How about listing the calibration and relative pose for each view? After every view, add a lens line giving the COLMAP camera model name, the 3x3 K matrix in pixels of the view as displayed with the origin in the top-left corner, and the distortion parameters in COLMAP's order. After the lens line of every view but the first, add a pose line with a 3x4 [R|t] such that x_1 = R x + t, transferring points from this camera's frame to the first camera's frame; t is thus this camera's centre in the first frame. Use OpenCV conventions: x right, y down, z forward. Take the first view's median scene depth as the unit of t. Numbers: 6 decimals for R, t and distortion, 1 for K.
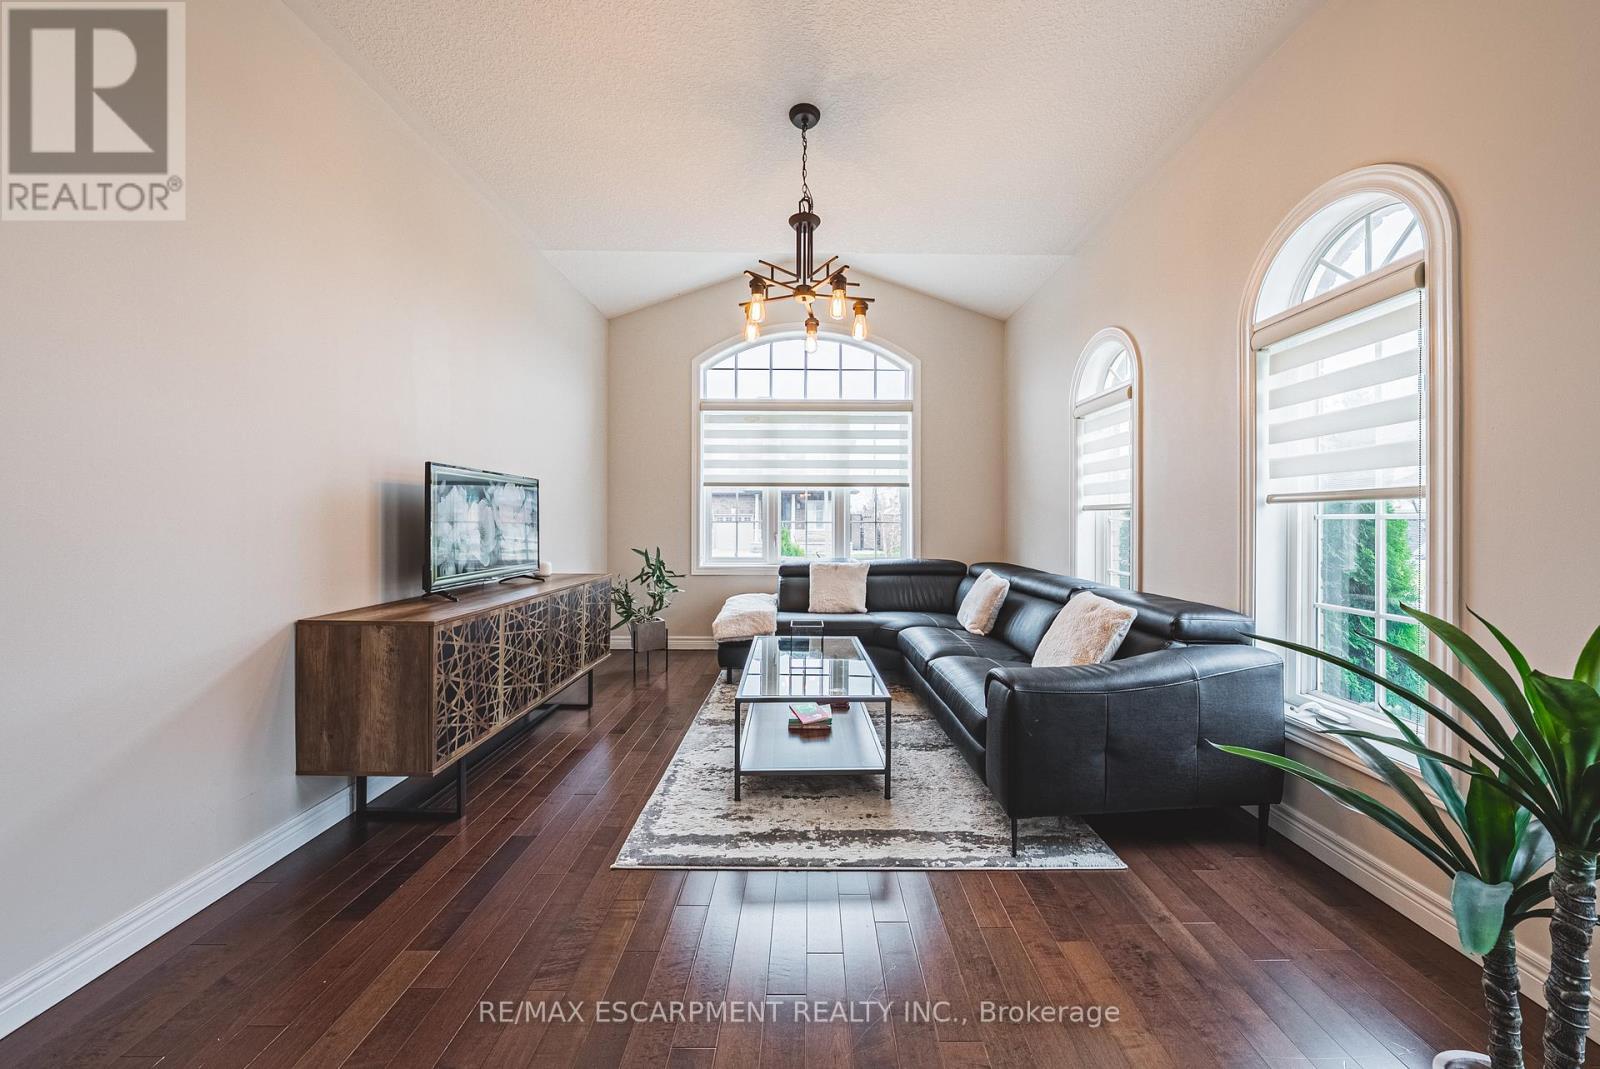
lens RADIAL K [[554.6, 0, 805.7], [0, 554.6, 535.7], [0, 0, 1]] dist [-0.006267, -0.000060]
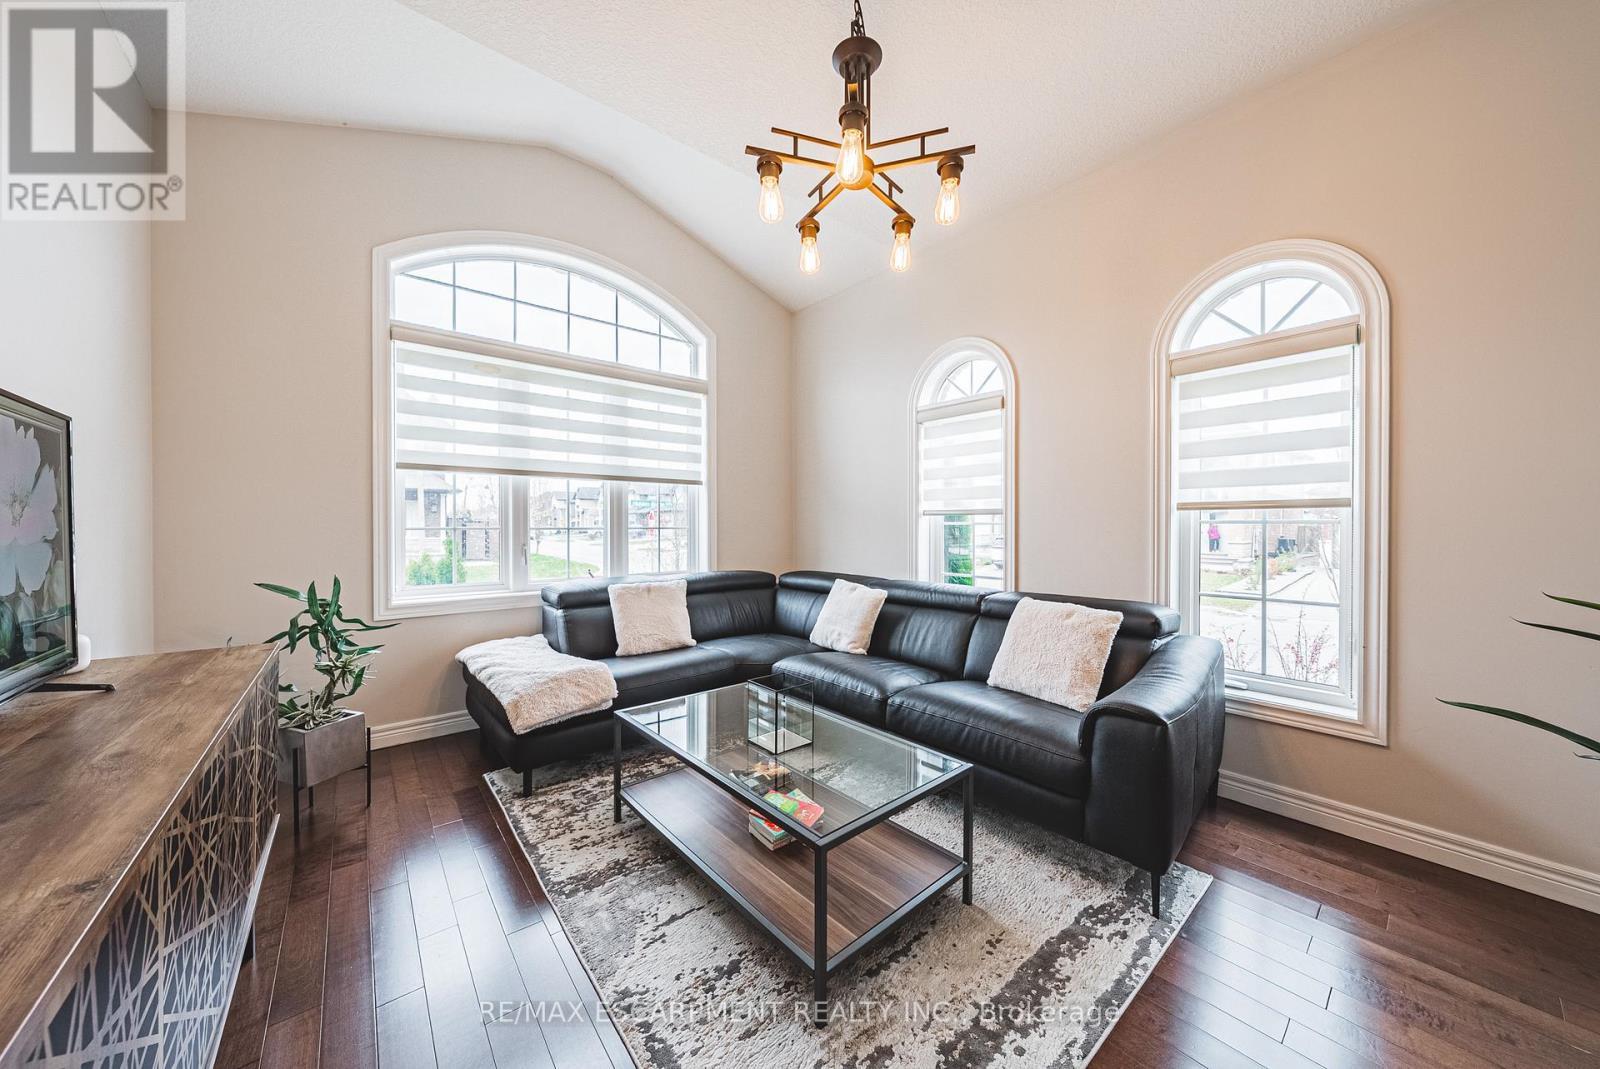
lens RADIAL K [[554.6, 0, 805.7], [0, 554.6, 535.7], [0, 0, 1]] dist [-0.006267, -0.000060]
pose [[0.768494, -0.012358, 0.639738, -0.362645], [0.019117, 0.999811, -0.003651, -0.010366], [-0.639572, 0.015035, 0.768585, 0.429474]]
